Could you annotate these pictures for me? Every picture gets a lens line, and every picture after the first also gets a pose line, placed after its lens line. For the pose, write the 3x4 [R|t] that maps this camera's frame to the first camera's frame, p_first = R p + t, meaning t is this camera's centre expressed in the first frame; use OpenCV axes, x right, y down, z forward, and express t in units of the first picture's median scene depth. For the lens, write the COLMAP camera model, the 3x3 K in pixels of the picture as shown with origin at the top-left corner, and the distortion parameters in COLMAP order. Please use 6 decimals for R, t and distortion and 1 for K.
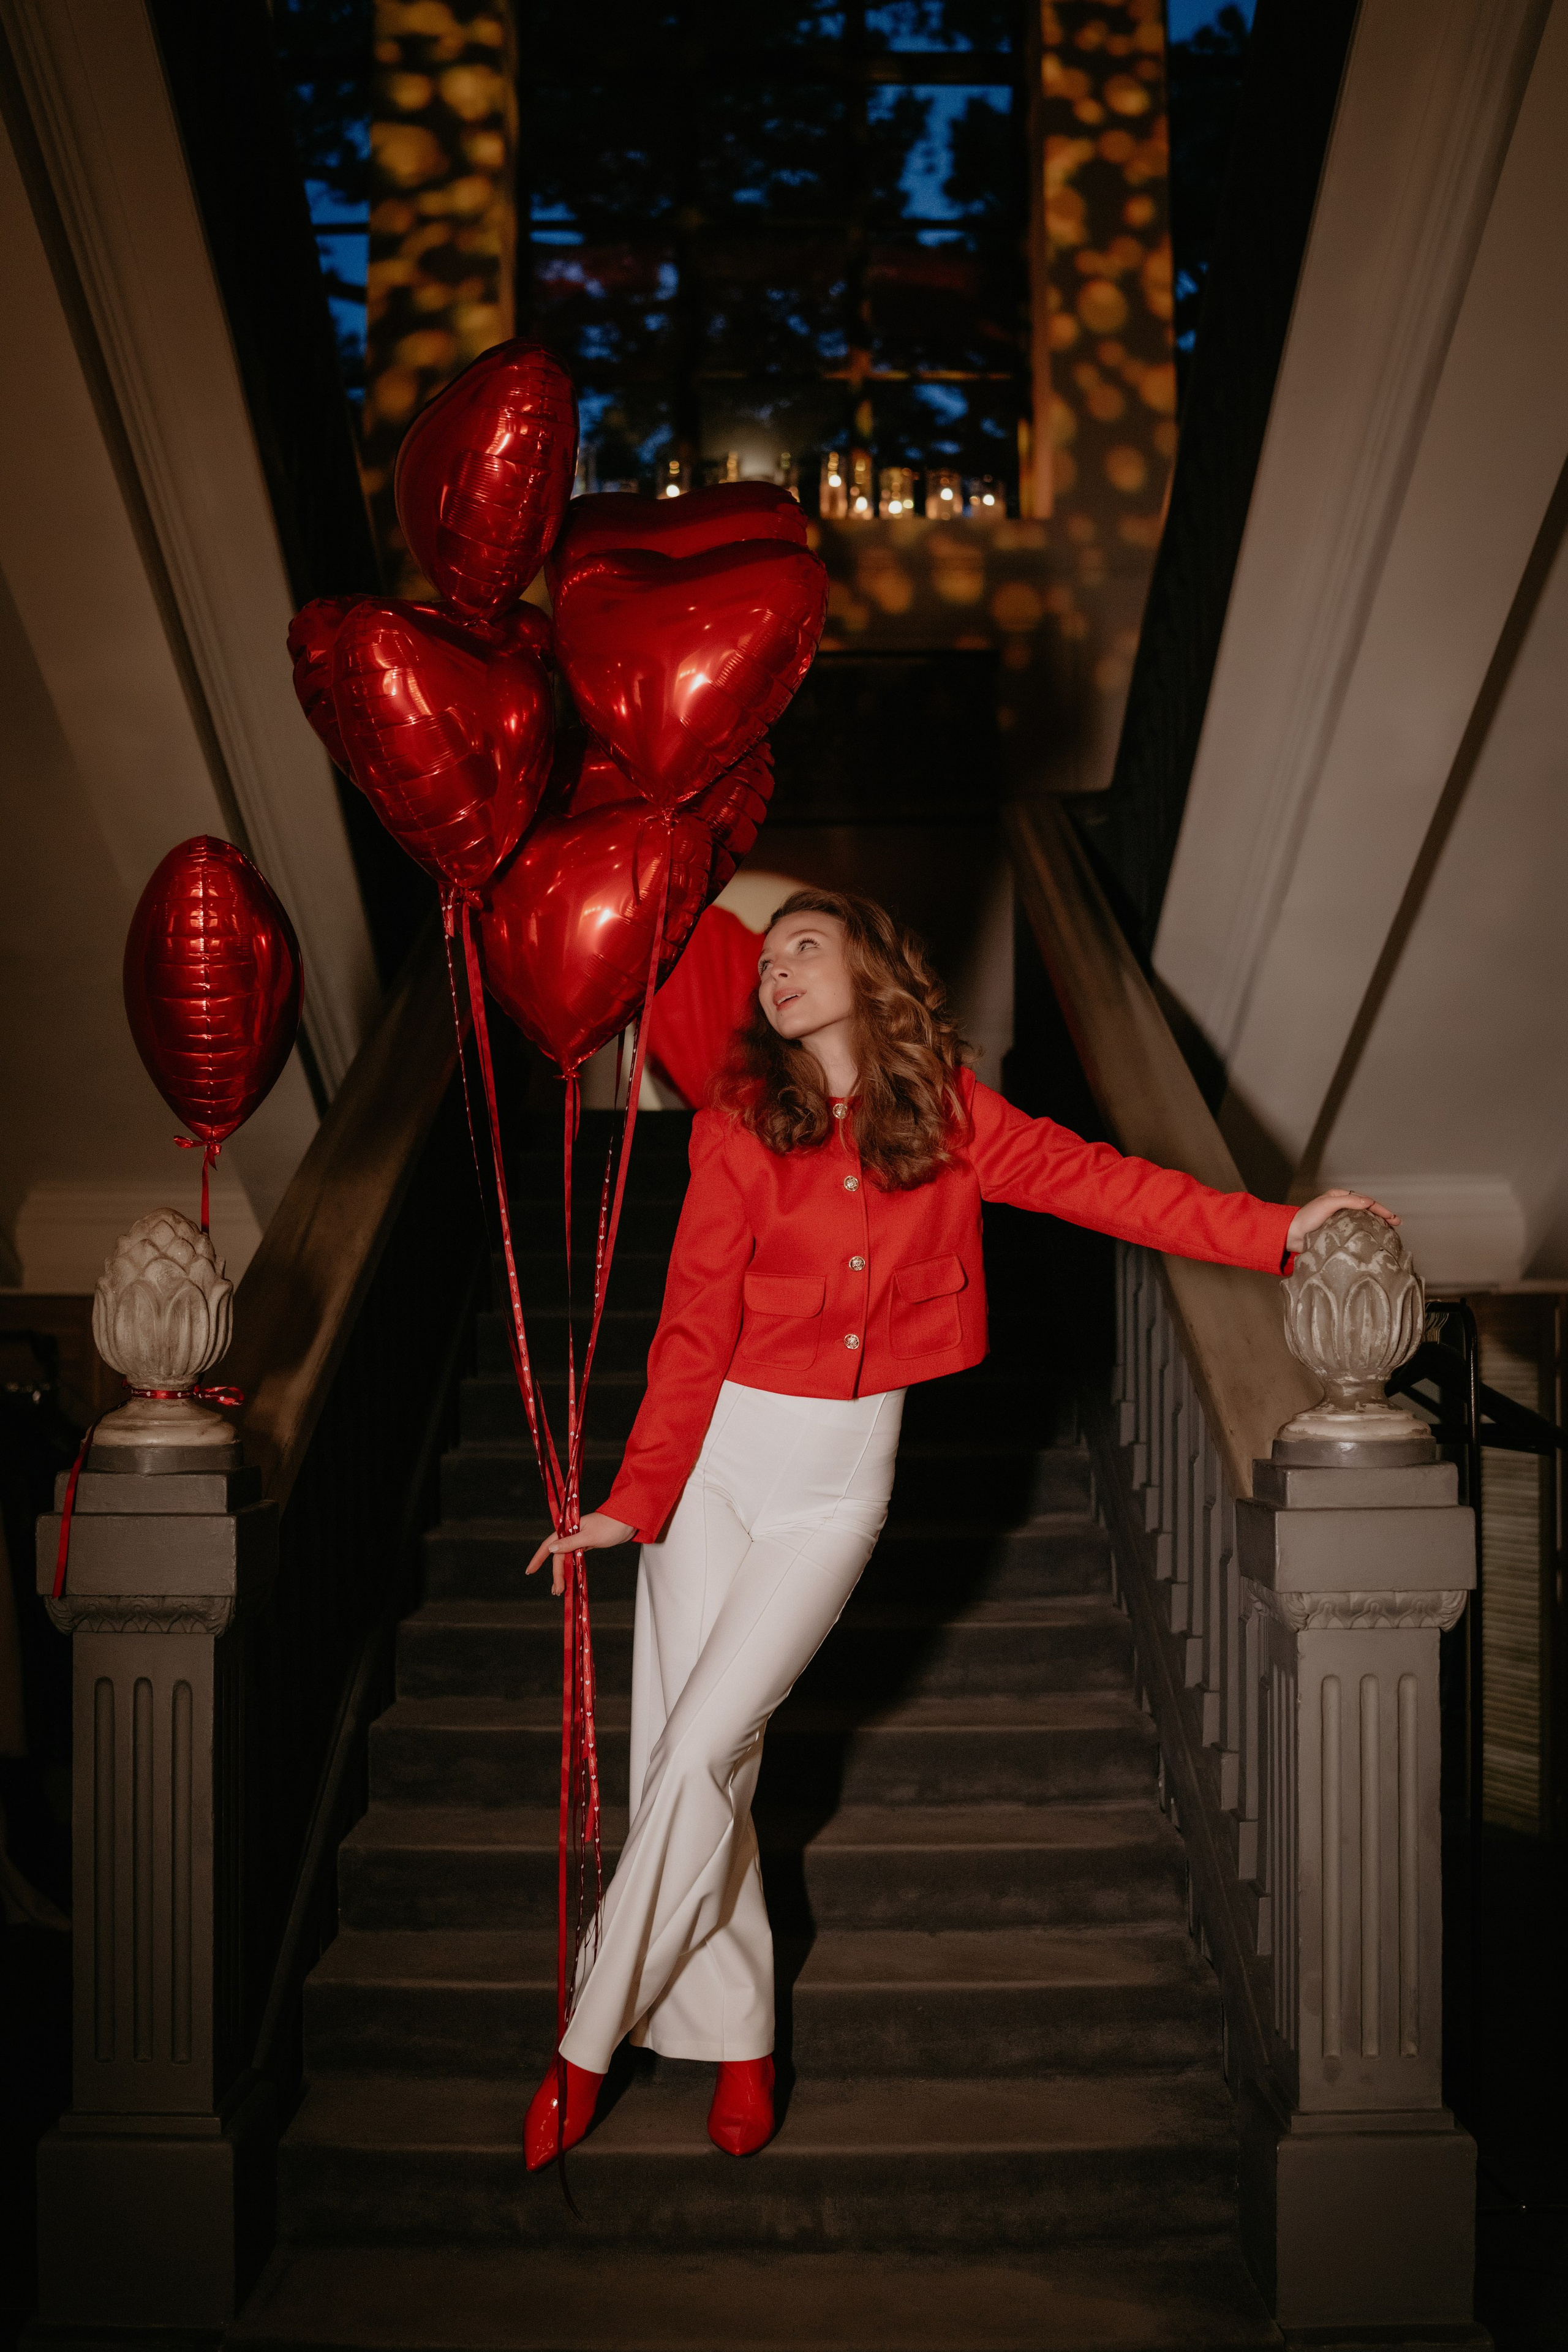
lens RADIAL K [[2448.0, 0, 800.0], [0, 2448.0, 1175.0], [0, 0, 1]] dist [-0.195723, 0.227891]
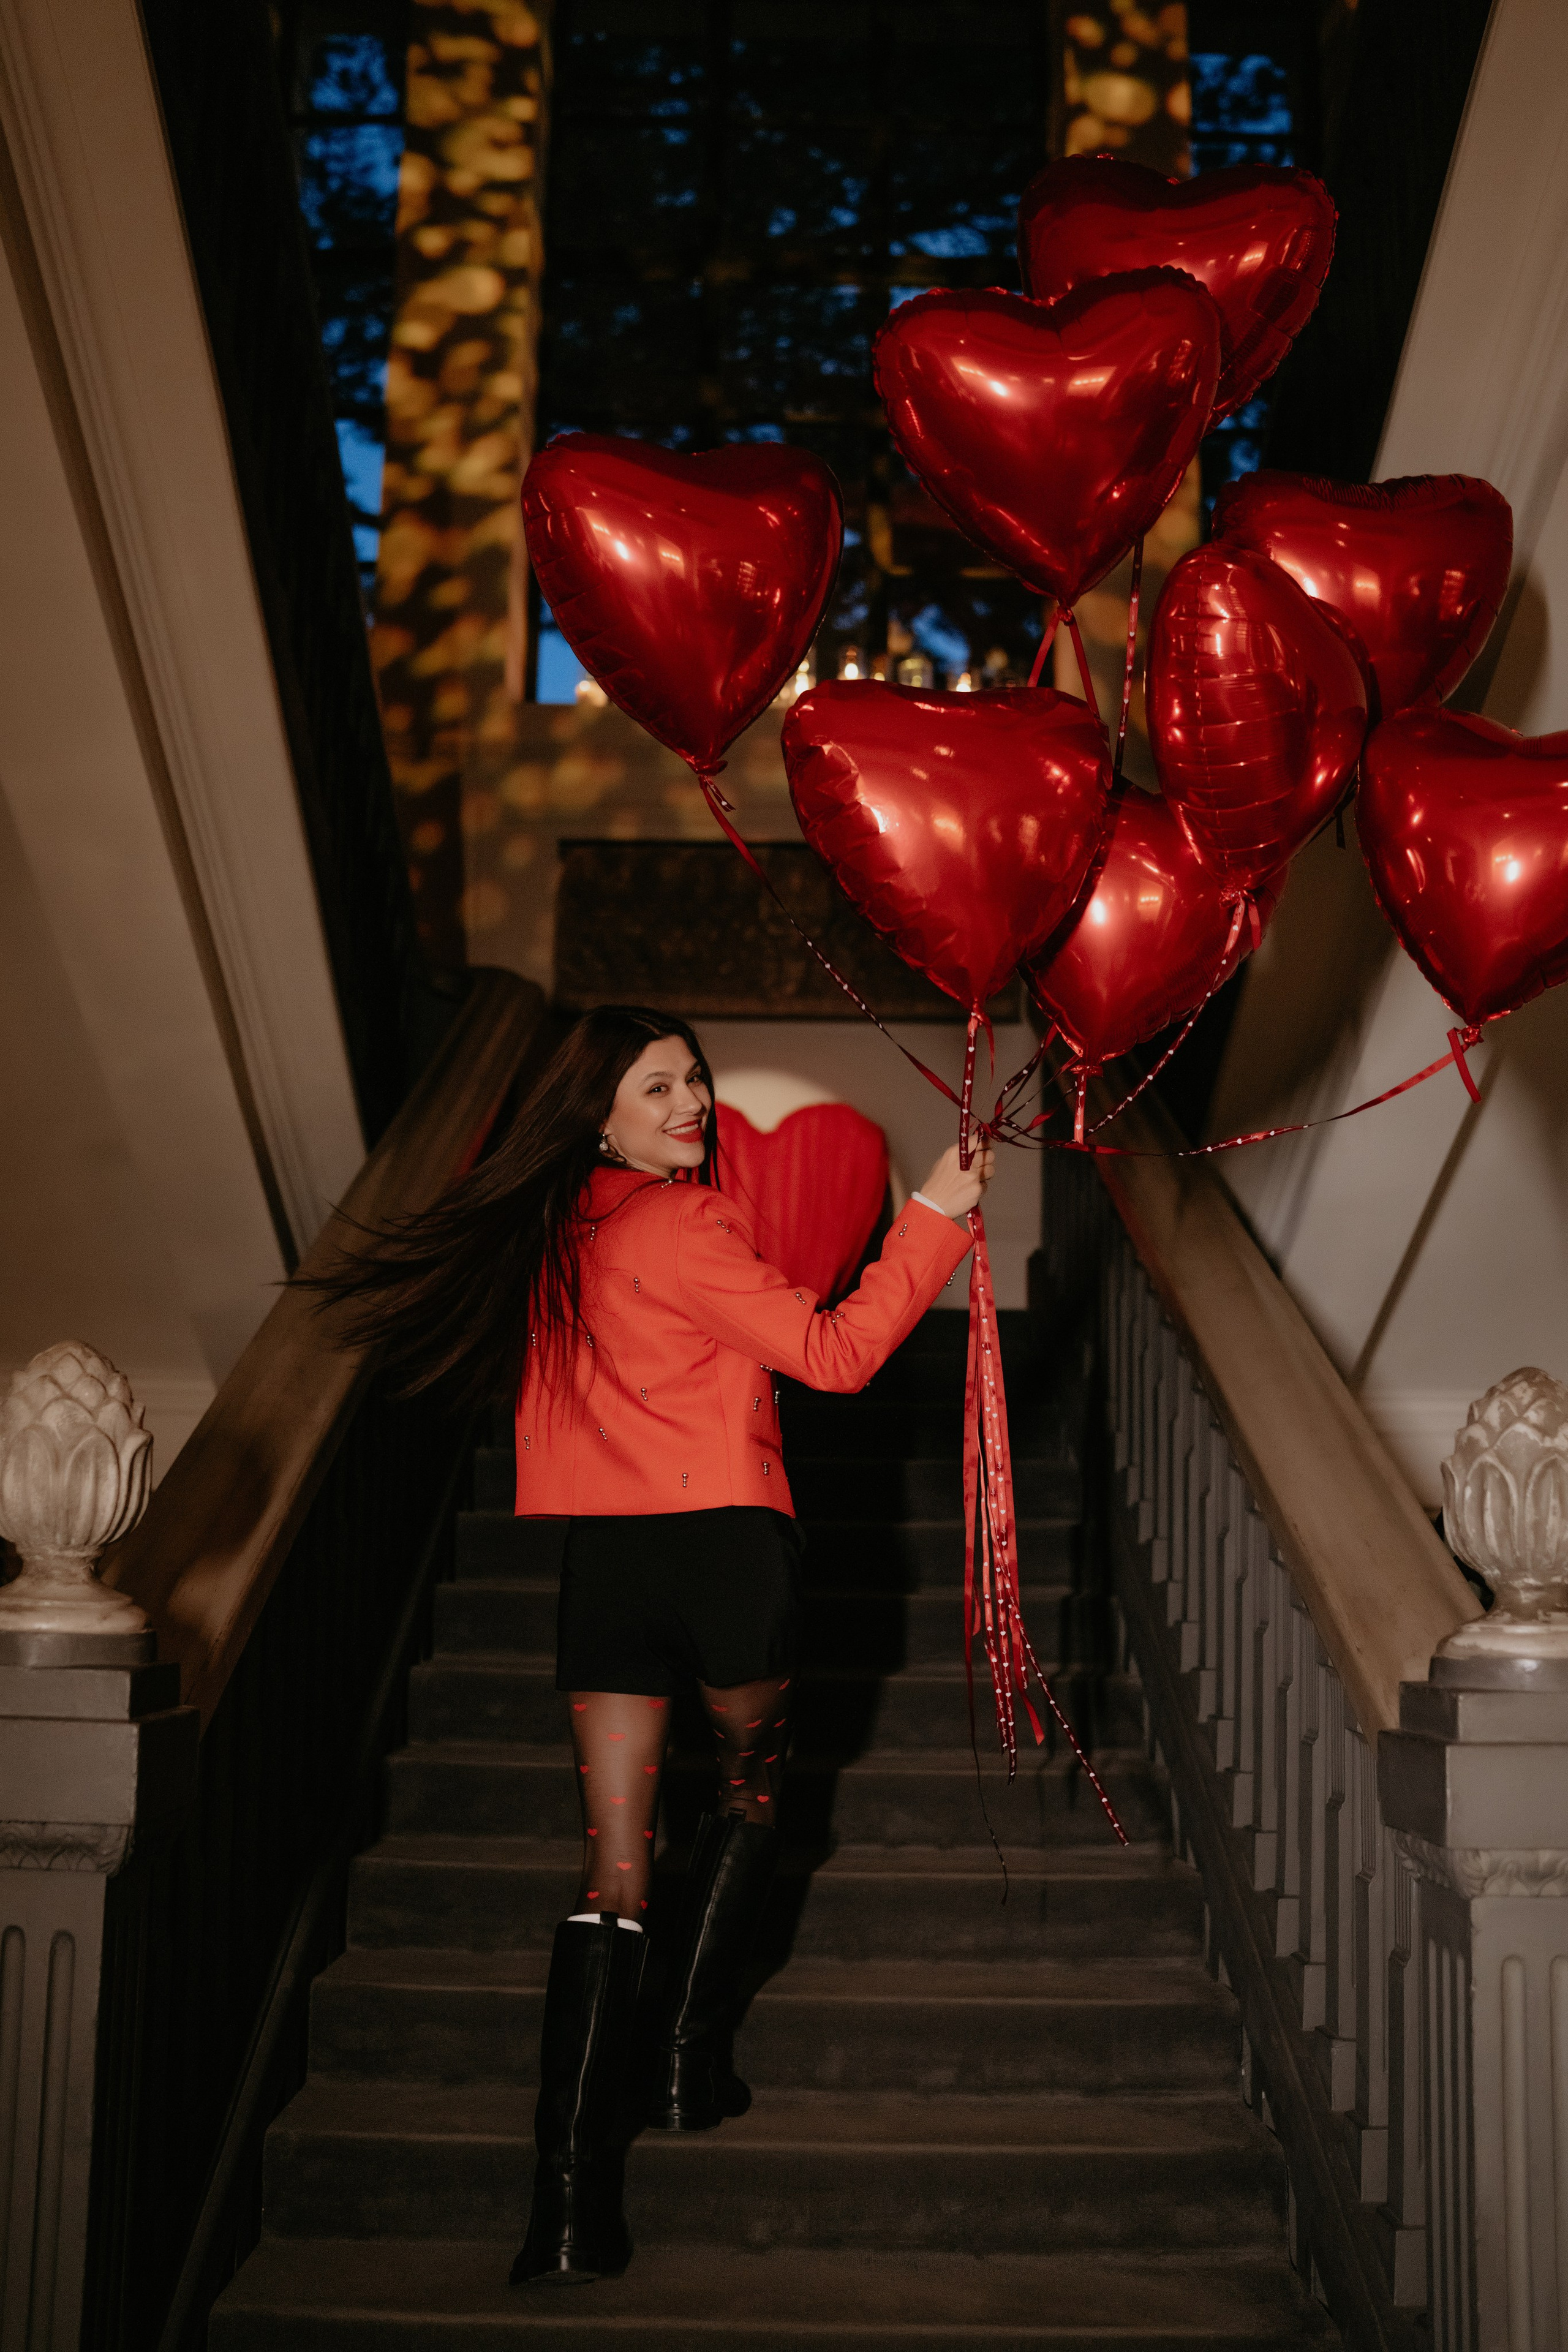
lens RADIAL K [[2360.0, 0, 770.6], [0, 2360.0, 1170.2], [0, 0, 1]] dist [-0.190297, 0.219815]
pose [[0.999741, 0.021963, -0.006030, -0.024342], [-0.022474, 0.994241, -0.104788, 0.034012], [0.003693, 0.104896, 0.994476, 0.218288]]
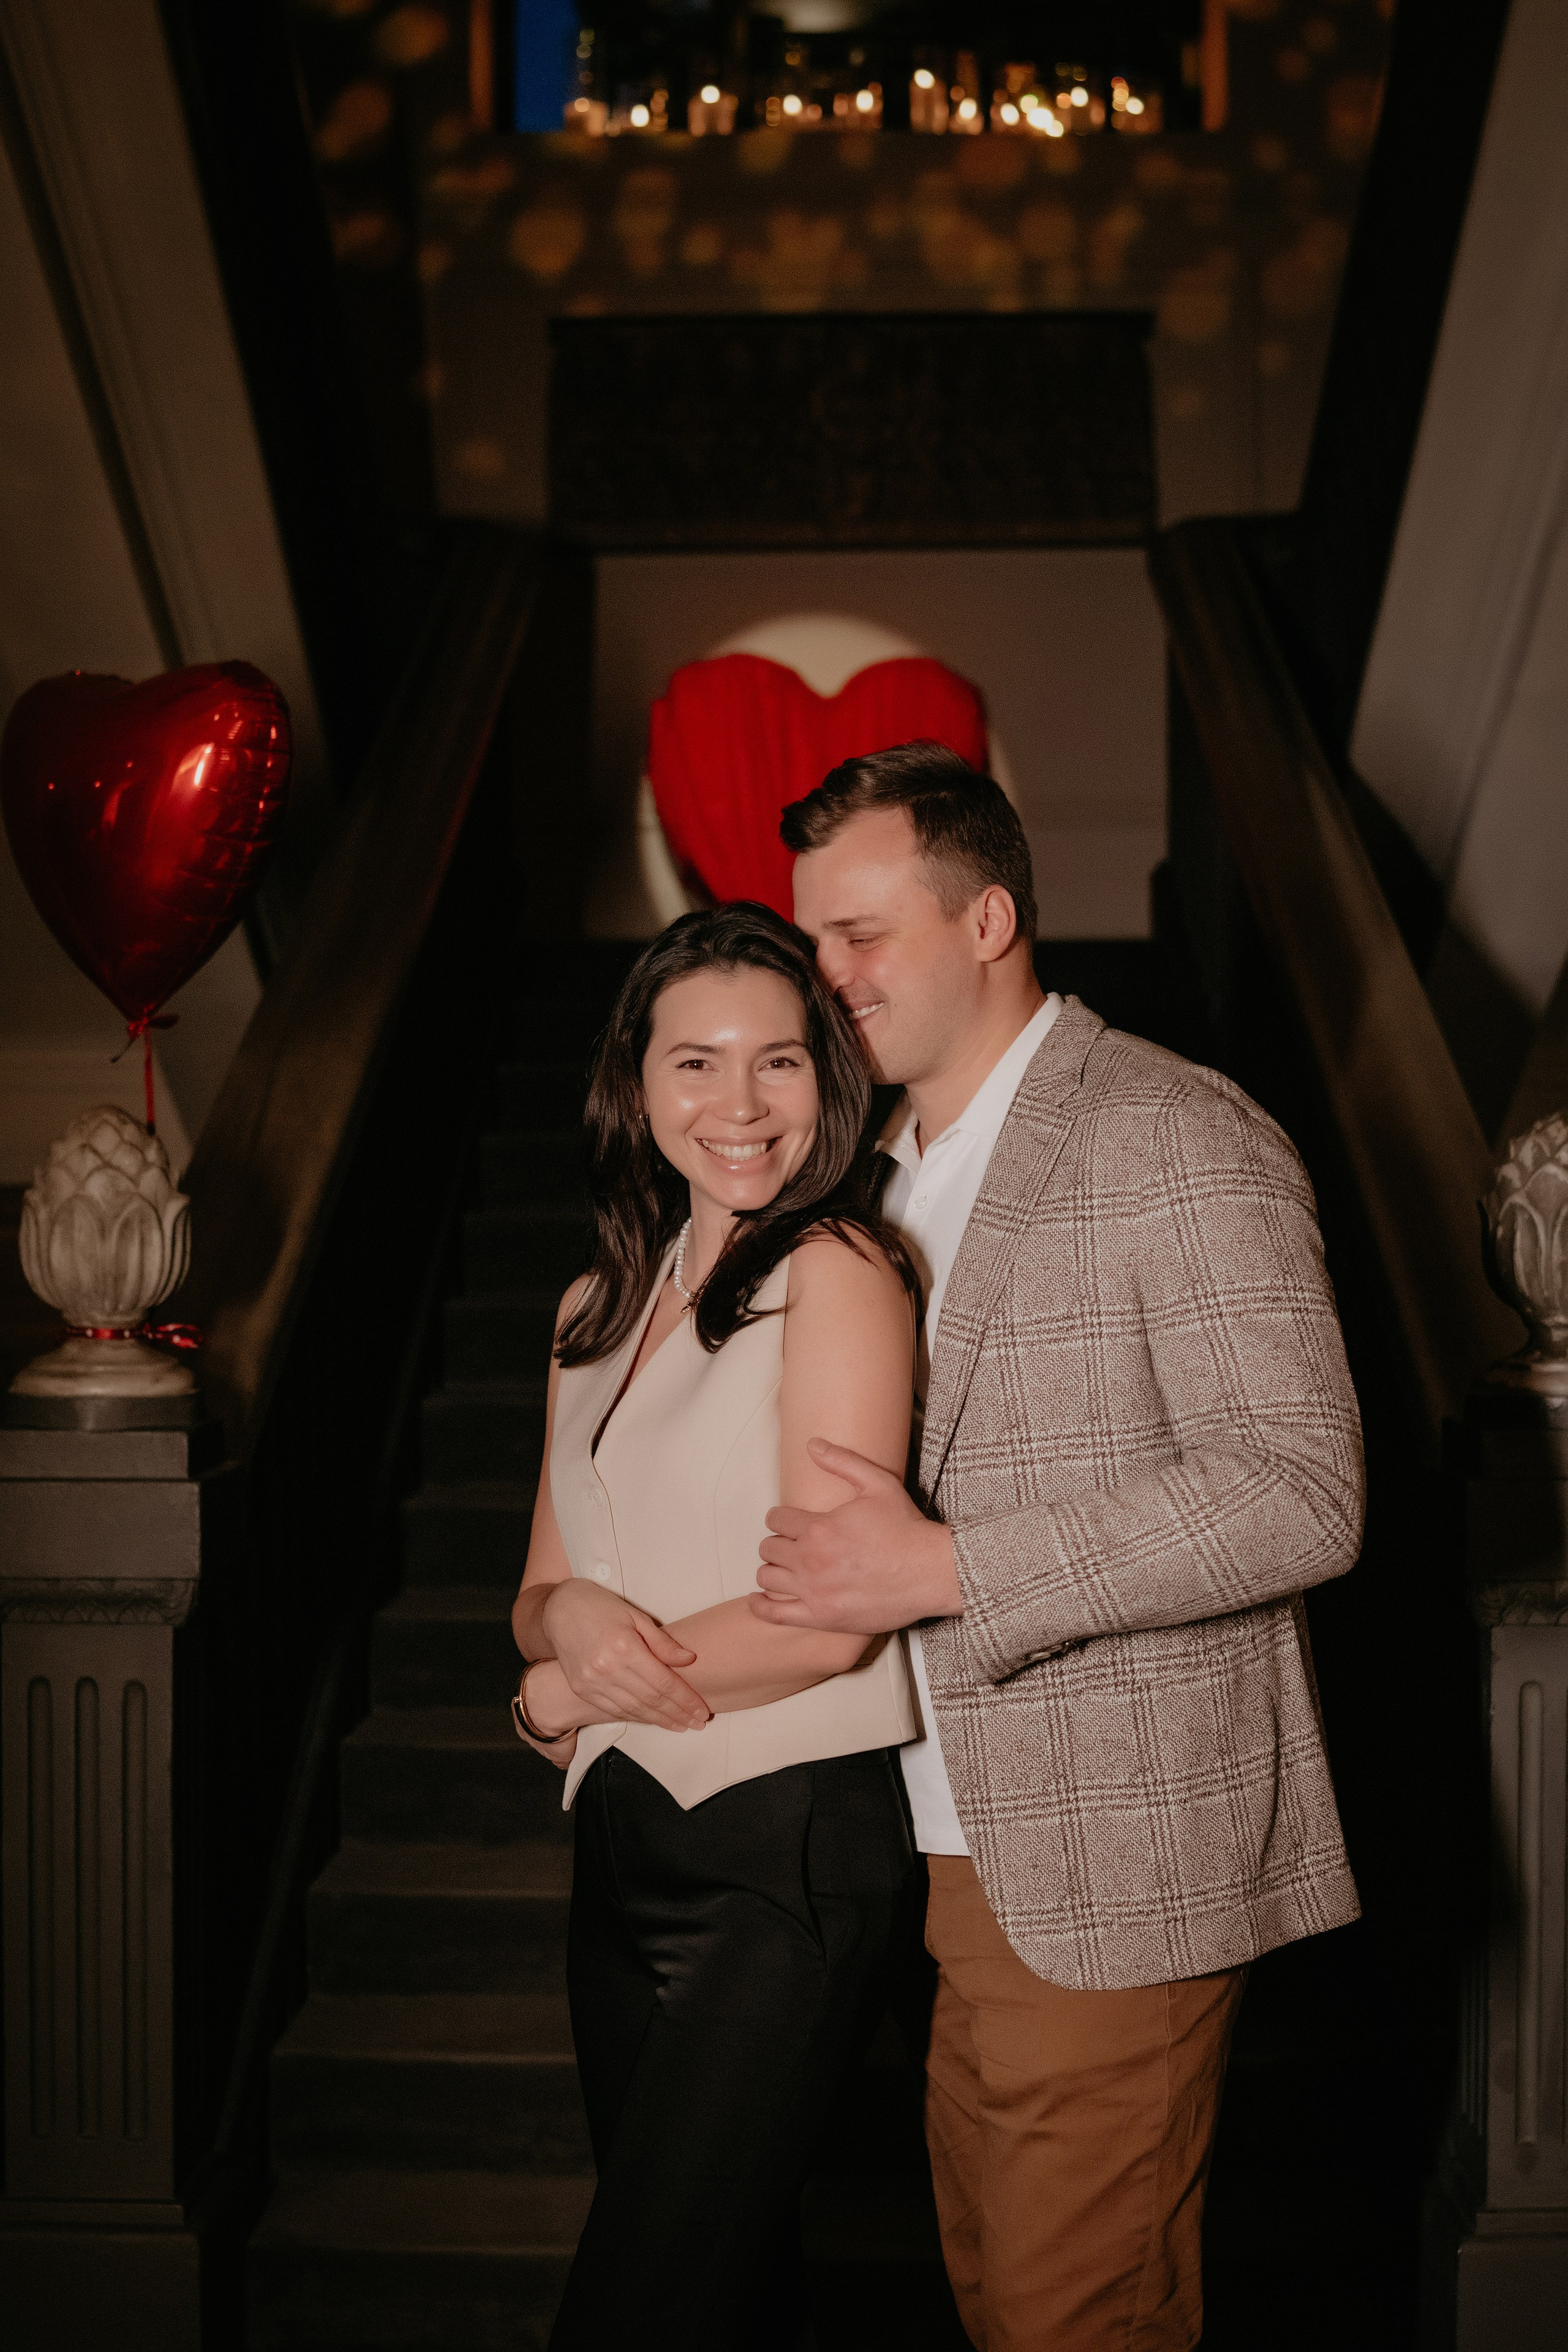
lens RADIAL K [[3459.3, 0, 784.0], [0, 3459.3, 1181.5], [0, 0, 1]] dist [-0.170508, 0.078365]
pose [[0.999622, 0.002954, -0.027341, -0.002504], [-0.001438, 0.998469, 0.055303, -0.025369], [0.027463, -0.055243, 0.998095, -0.154138]]
